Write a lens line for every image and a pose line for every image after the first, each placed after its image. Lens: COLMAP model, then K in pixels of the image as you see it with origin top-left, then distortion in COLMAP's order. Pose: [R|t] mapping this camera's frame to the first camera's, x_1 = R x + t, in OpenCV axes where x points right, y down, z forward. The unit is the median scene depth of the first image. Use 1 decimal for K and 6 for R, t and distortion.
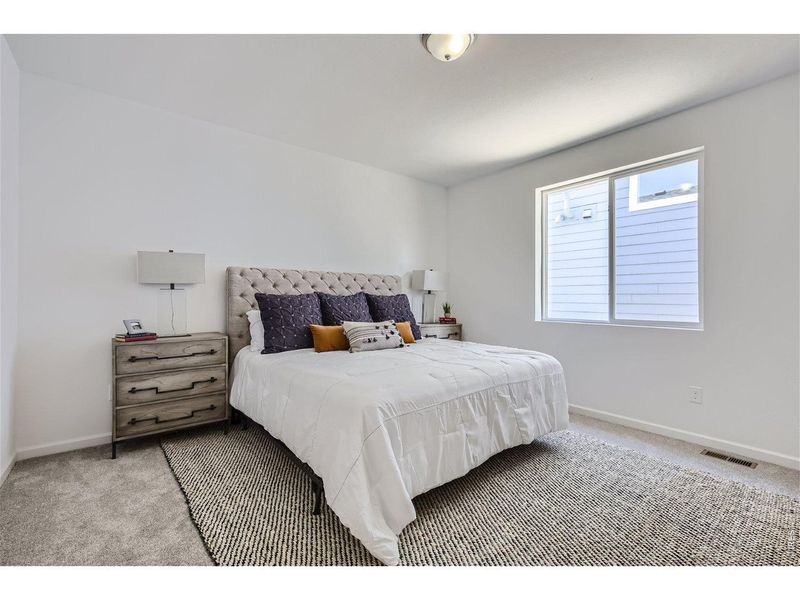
lens RADIAL K [[374.2, 0, 400.0], [0, 374.2, 300.0], [0, 0, 1]] dist [-0.000757, -0.000363]
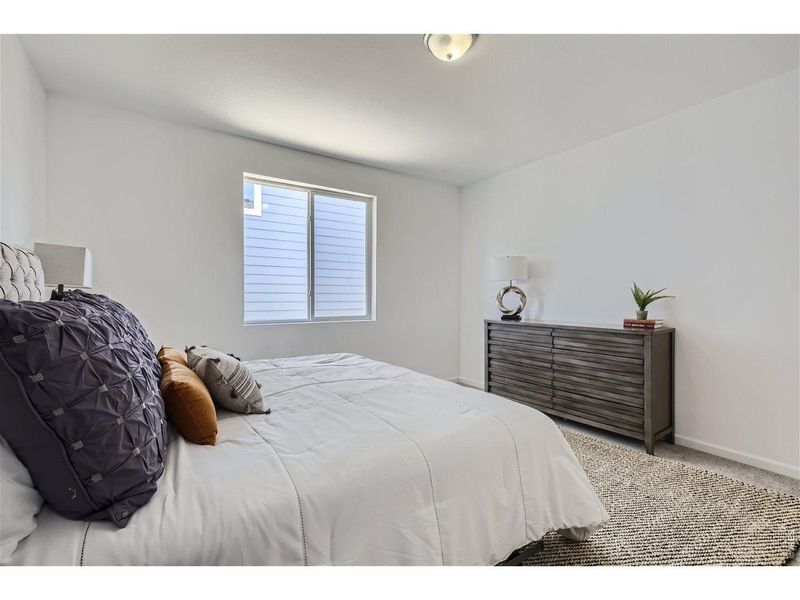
lens RADIAL K [[374.2, 0, 400.0], [0, 374.2, 300.0], [0, 0, 1]] dist [-0.000757, -0.000363]
pose [[0.045784, 0.002439, 0.998948, -0.554265], [0.010827, 0.999937, -0.002938, 0.005989], [-0.998893, 0.010950, 0.045755, 0.695307]]
